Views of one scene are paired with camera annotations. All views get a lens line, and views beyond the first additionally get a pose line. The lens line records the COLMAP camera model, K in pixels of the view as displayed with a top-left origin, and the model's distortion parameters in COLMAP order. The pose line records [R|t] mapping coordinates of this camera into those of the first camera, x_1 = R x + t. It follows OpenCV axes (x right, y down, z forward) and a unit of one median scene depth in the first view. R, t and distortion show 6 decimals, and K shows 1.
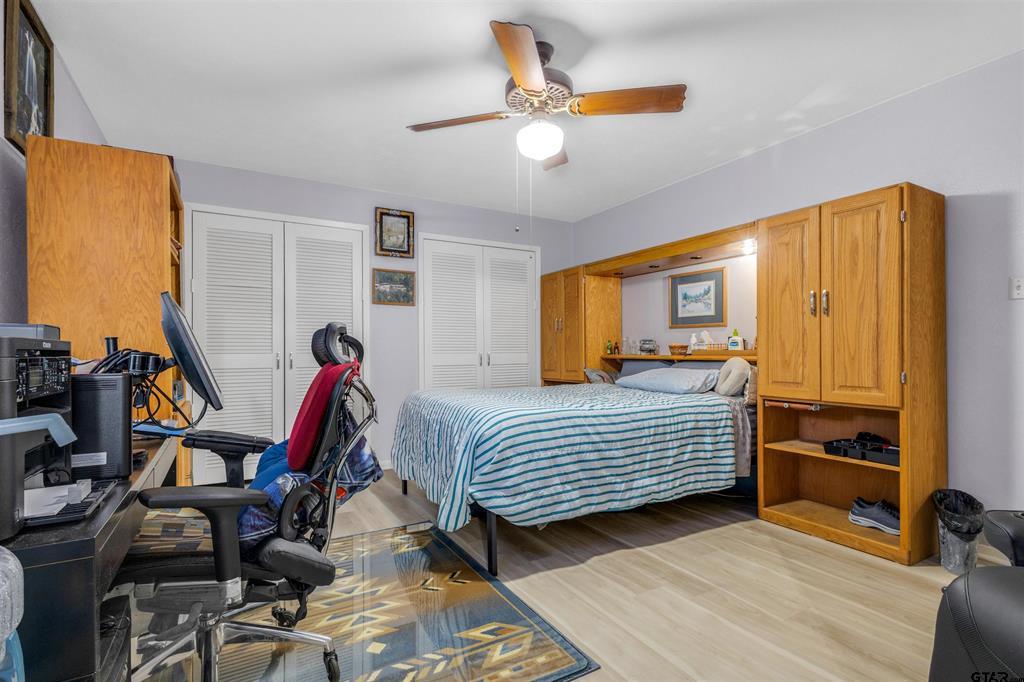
lens RADIAL K [[482.1, 0, 516.3], [0, 482.1, 344.6], [0, 0, 1]] dist [0.004230, 0.000300]
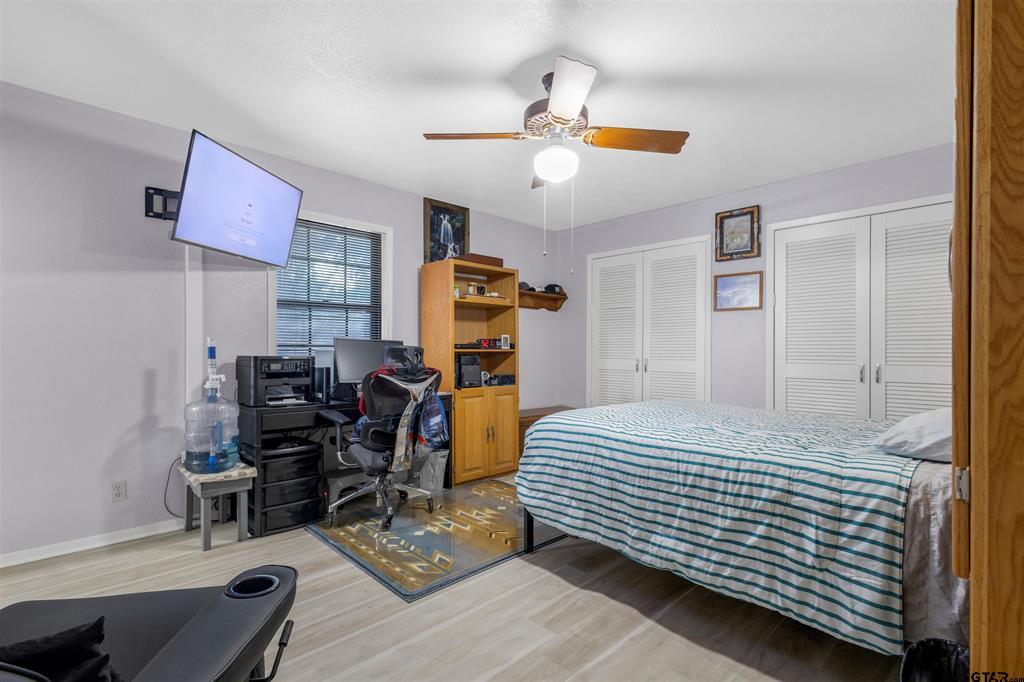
lens RADIAL K [[482.1, 0, 516.3], [0, 482.1, 344.6], [0, 0, 1]] dist [0.004230, 0.000300]
pose [[0.249218, -0.006769, -0.968424, 0.923045], [0.005712, 0.999968, -0.005520, -0.020494], [0.968431, -0.004156, 0.249248, 0.574625]]
